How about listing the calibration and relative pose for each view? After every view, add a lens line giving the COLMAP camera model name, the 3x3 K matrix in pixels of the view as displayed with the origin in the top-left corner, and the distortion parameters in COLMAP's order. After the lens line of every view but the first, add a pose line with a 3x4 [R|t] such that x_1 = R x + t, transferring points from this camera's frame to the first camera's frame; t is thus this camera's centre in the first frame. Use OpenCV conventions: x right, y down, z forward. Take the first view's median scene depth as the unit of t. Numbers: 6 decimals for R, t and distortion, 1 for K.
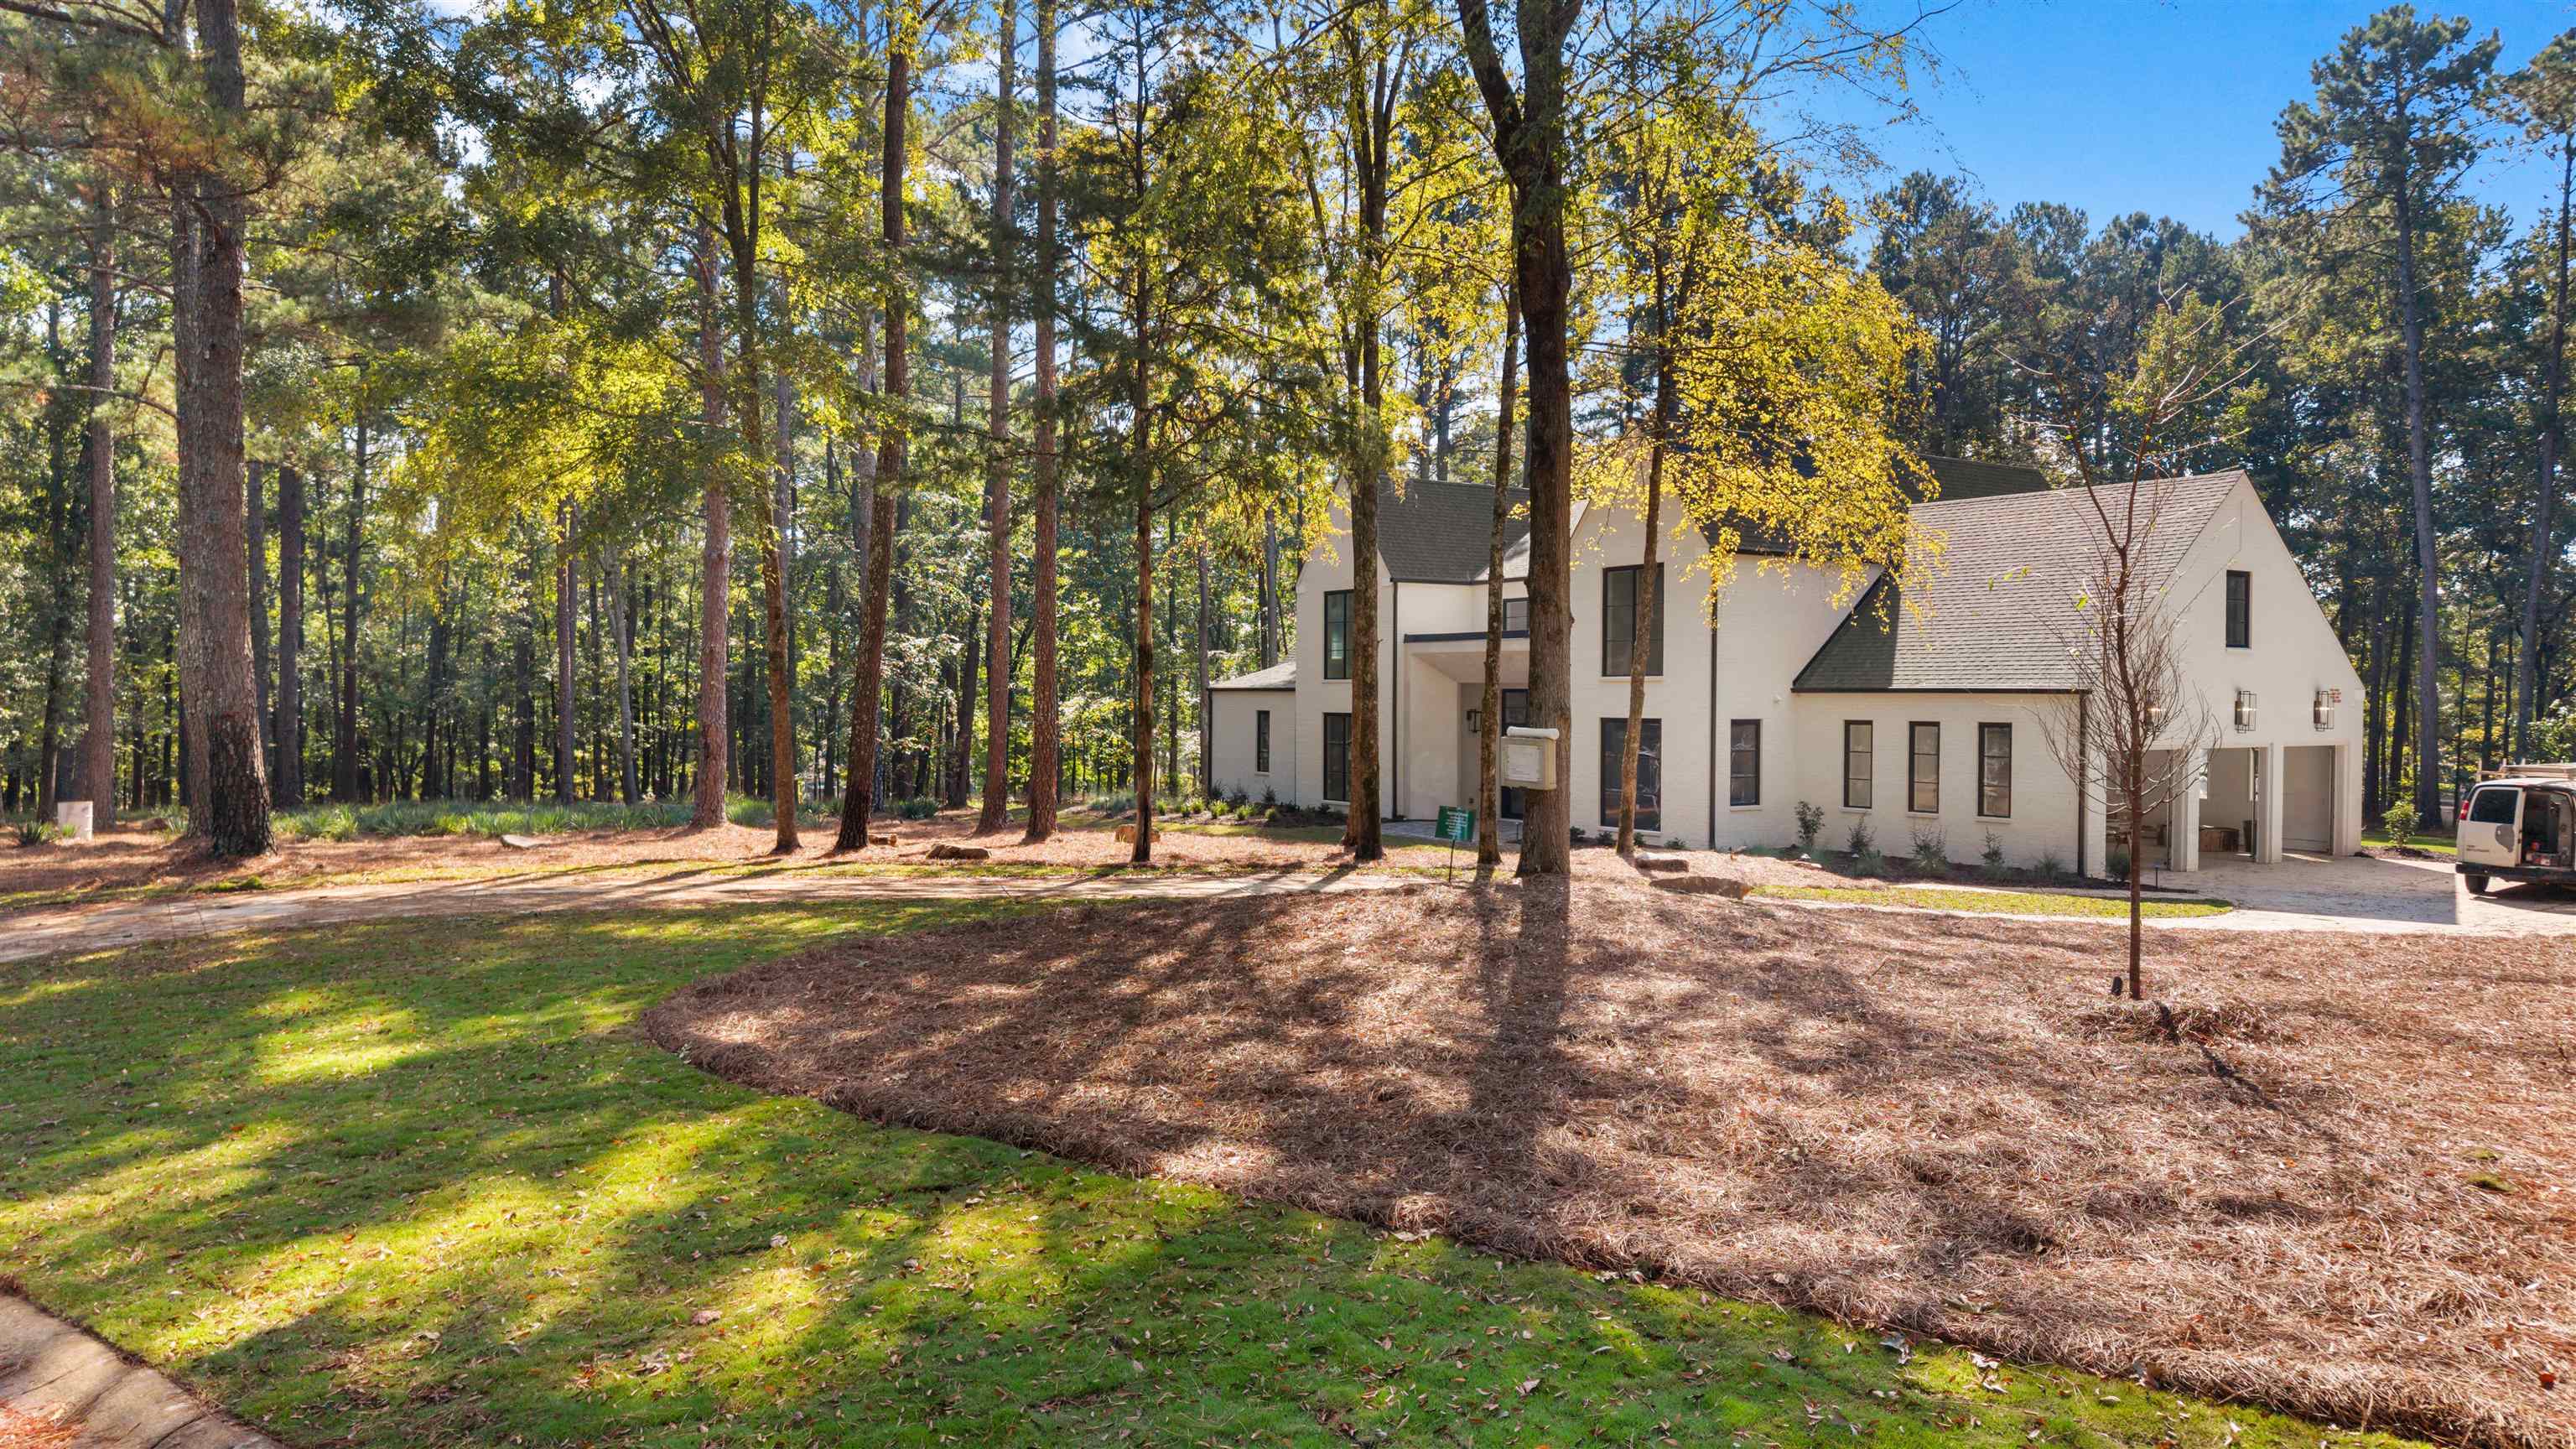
lens RADIAL K [[1708.2, 0, 1288.0], [0, 1708.2, 724.5], [0, 0, 1]] dist [0.000738, 0.000845]
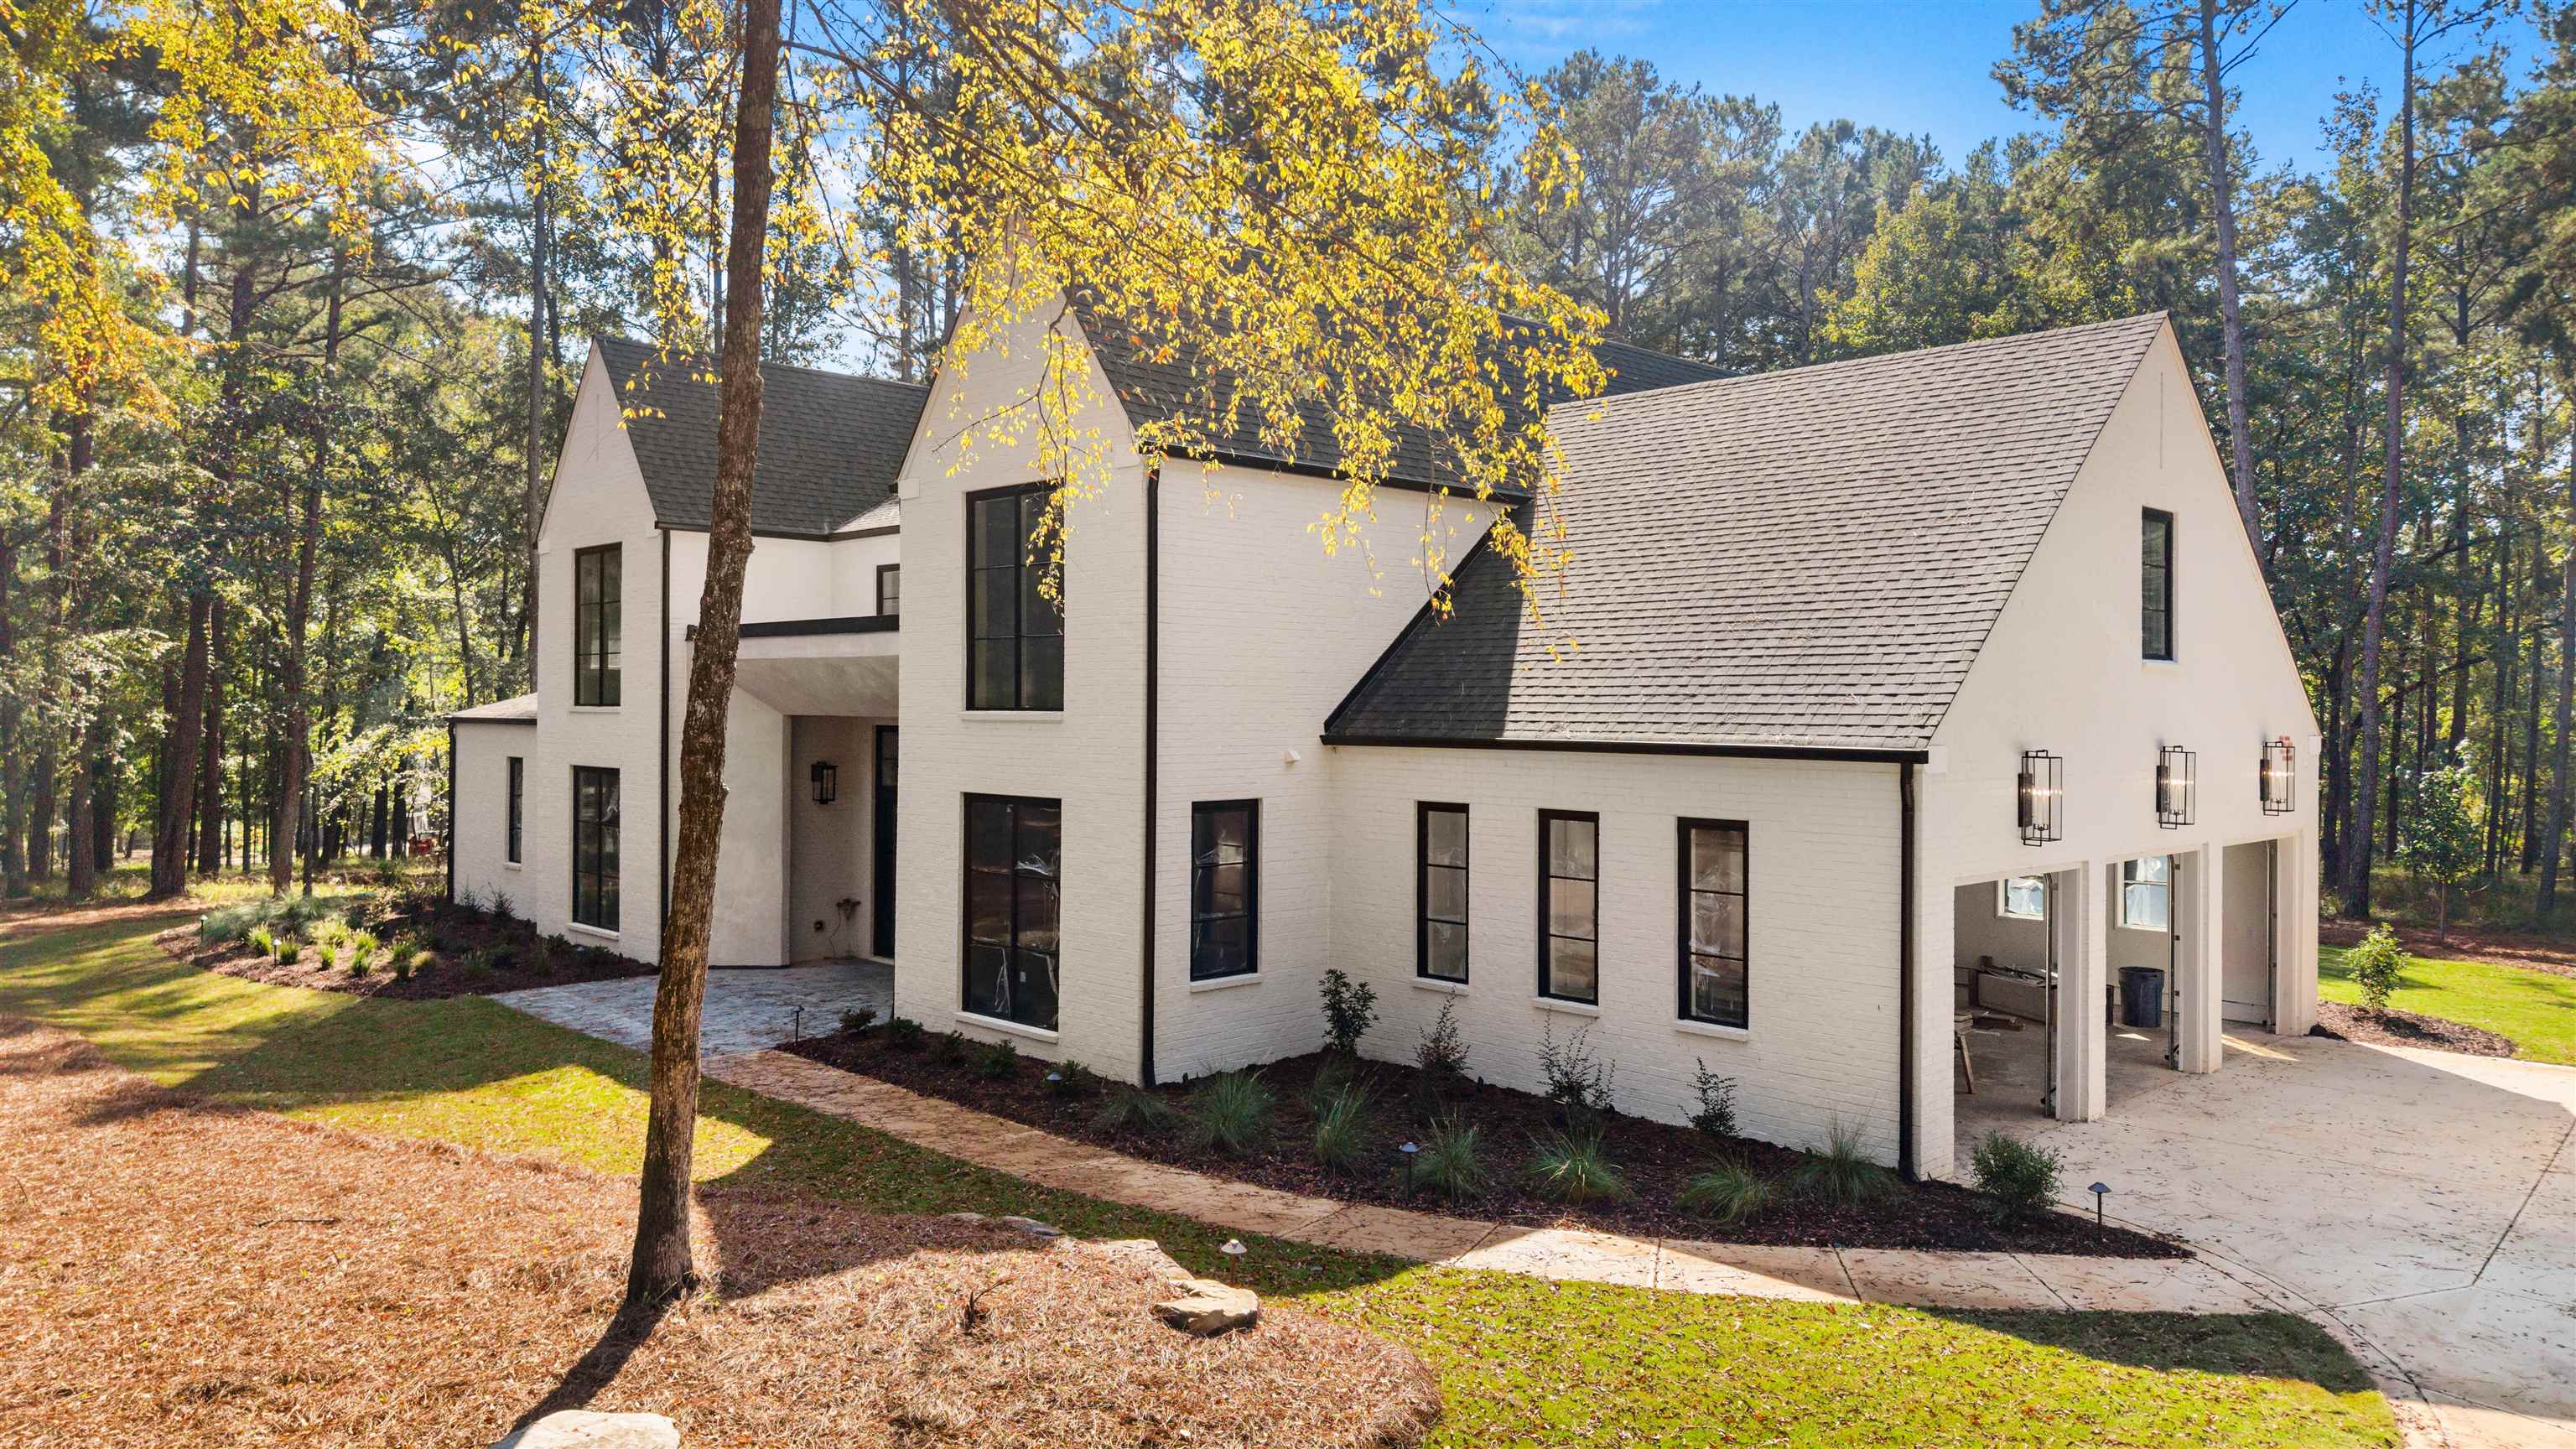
lens RADIAL K [[1708.2, 0, 1288.0], [0, 1708.2, 724.5], [0, 0, 1]] dist [0.000738, 0.000845]
pose [[0.984358, -0.002060, 0.176166, 0.199869], [0.003342, 0.999970, -0.006982, -0.021496], [-0.176147, 0.007462, 0.984336, 0.514580]]
